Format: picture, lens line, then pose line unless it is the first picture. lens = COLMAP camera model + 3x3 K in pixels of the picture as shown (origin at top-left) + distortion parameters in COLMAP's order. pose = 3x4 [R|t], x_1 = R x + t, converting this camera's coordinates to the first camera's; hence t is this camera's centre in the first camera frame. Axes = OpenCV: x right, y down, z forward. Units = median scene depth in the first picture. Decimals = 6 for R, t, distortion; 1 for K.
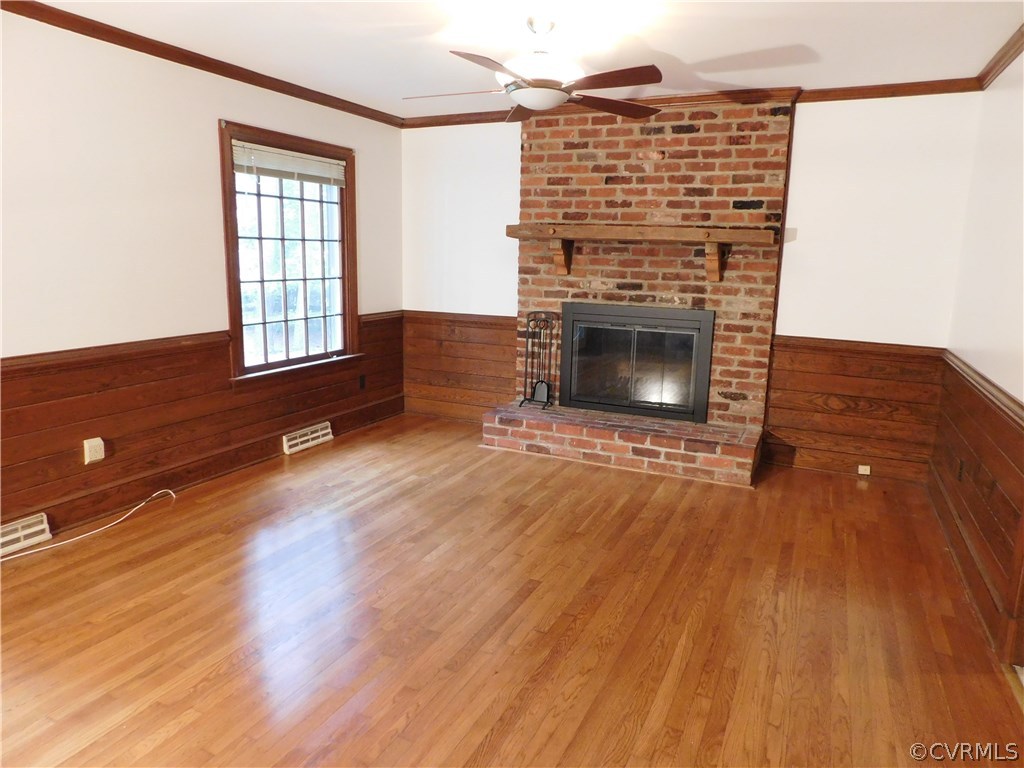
lens RADIAL K [[675.9, 0, 506.9], [0, 675.9, 382.9], [0, 0, 1]] dist [-0.054427, 0.034090]
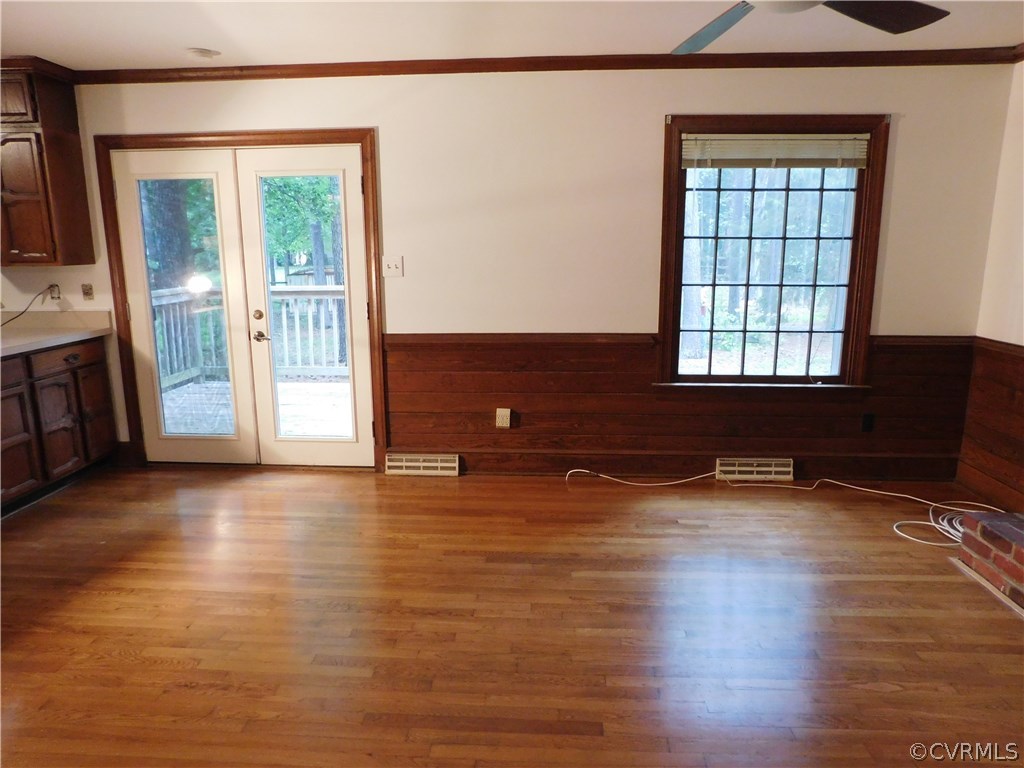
lens RADIAL K [[675.9, 0, 509.3], [0, 675.9, 382.9], [0, 0, 1]] dist [-0.054427, 0.034090]
pose [[0.379859, 0.165078, -0.910196, 0.386058], [-0.164125, 0.980365, 0.109308, -0.076880], [0.910368, 0.107864, 0.399494, 0.406177]]
